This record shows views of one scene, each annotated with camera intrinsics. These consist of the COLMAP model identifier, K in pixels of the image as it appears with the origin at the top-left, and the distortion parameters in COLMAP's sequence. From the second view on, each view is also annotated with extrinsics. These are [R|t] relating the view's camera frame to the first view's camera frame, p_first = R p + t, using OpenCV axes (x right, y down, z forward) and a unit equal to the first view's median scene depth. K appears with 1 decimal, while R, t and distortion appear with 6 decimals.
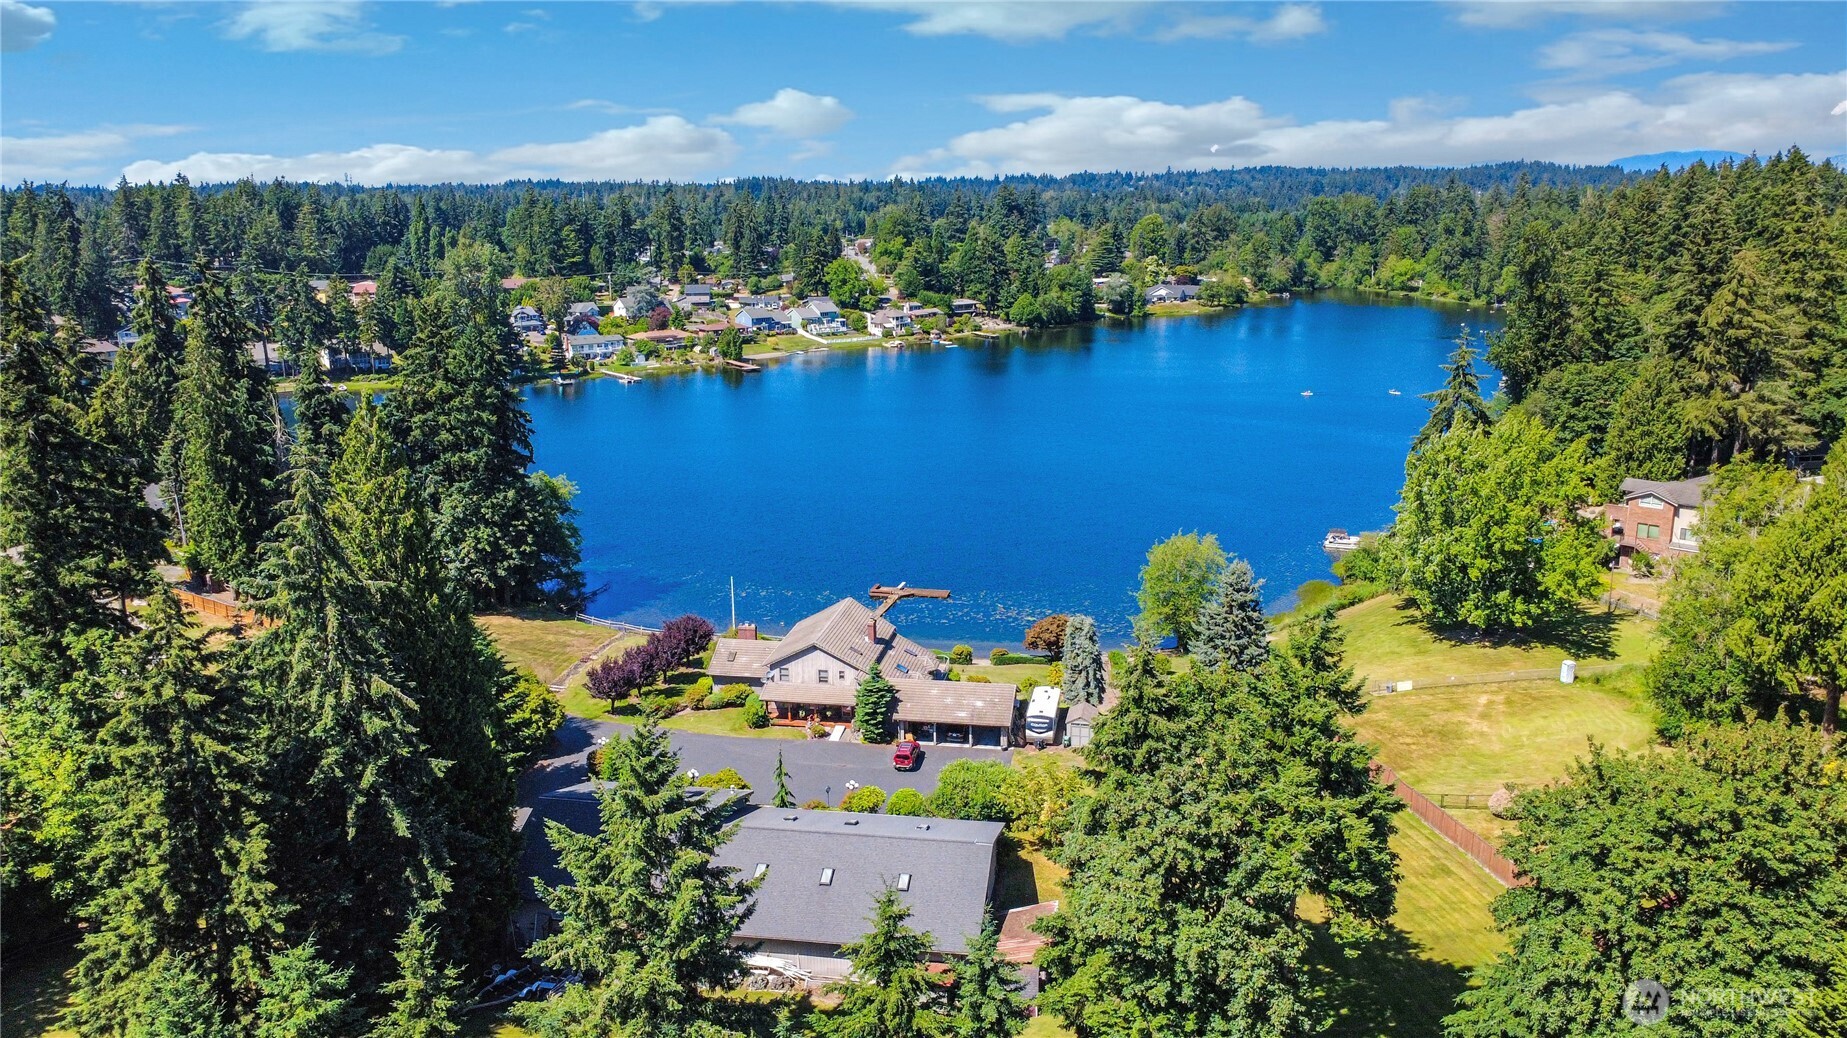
lens RADIAL K [[1318.4, 0, 889.3], [0, 1318.4, 516.8], [0, 0, 1]] dist [-0.012233, 0.005280]
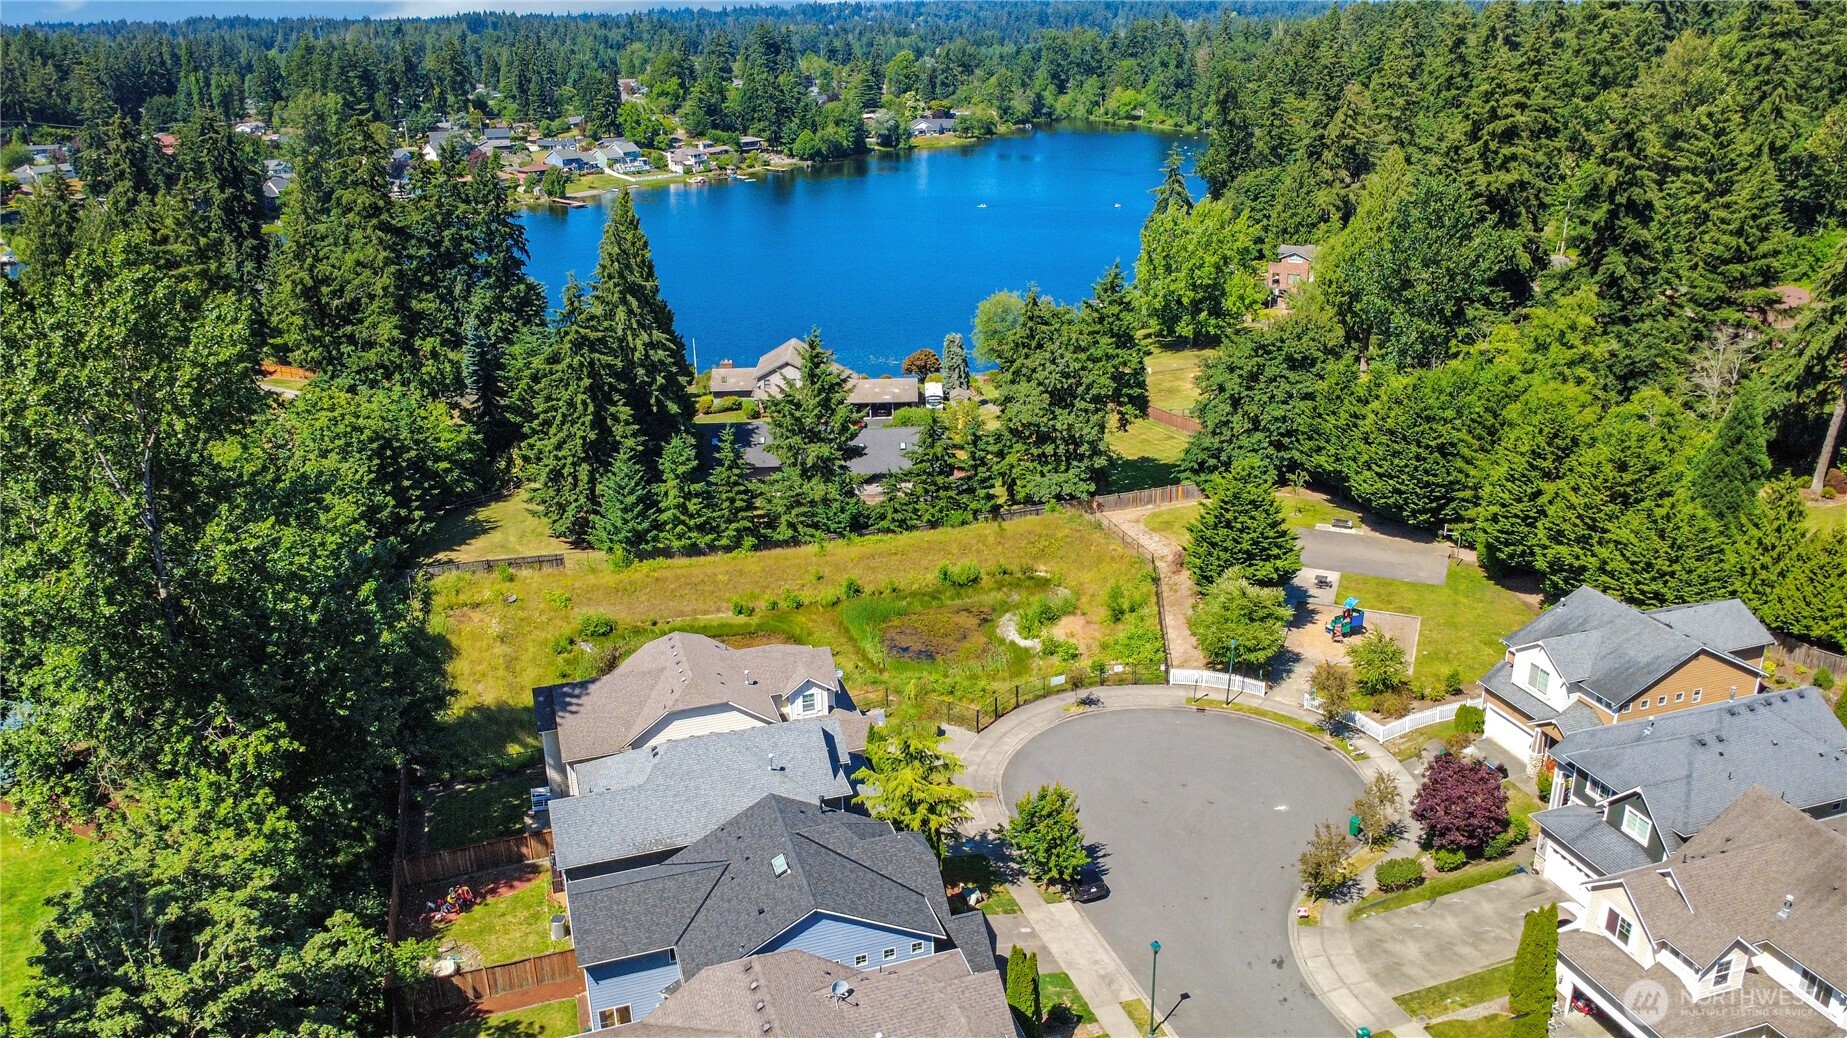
lens RADIAL K [[1370.5, 0, 921.5], [0, 1370.5, 562.7], [0, 0, 1]] dist [-0.002890, -0.001691]
pose [[0.973886, -0.090050, 0.208418, -0.076413], [0.060922, 0.987963, 0.142189, 0.032499], [-0.218713, -0.125779, 0.967649, -0.183147]]
